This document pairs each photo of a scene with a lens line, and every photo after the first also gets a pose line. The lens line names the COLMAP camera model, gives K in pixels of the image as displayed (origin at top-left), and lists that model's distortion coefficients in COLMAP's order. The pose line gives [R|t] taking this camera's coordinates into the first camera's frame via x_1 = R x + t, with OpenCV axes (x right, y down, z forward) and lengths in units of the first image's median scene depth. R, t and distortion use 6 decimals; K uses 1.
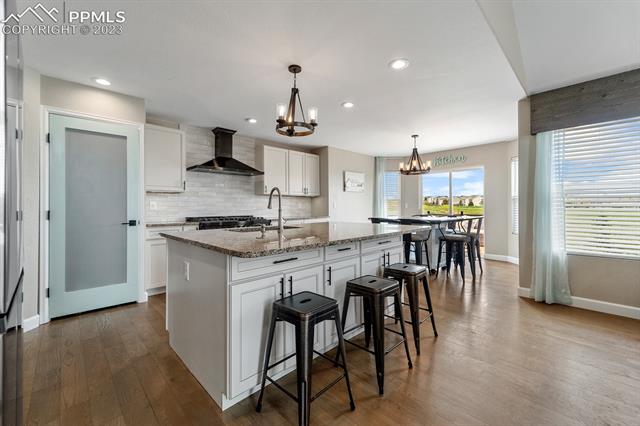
lens RADIAL K [[316.5, 0, 320.0], [0, 316.5, 213.0], [0, 0, 1]] dist [0.001295, 0.000236]
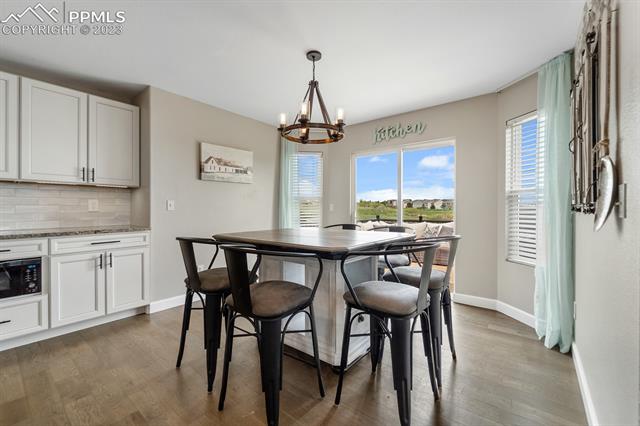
lens RADIAL K [[259.4, 0, 320.0], [0, 259.4, 213.0], [0, 0, 1]] dist [-0.000930, -0.000006]
pose [[0.999353, 0.009995, 0.034563, 0.274472], [-0.009911, 0.999947, -0.002617, -0.013148], [-0.034587, 0.002273, 0.999399, 0.572978]]
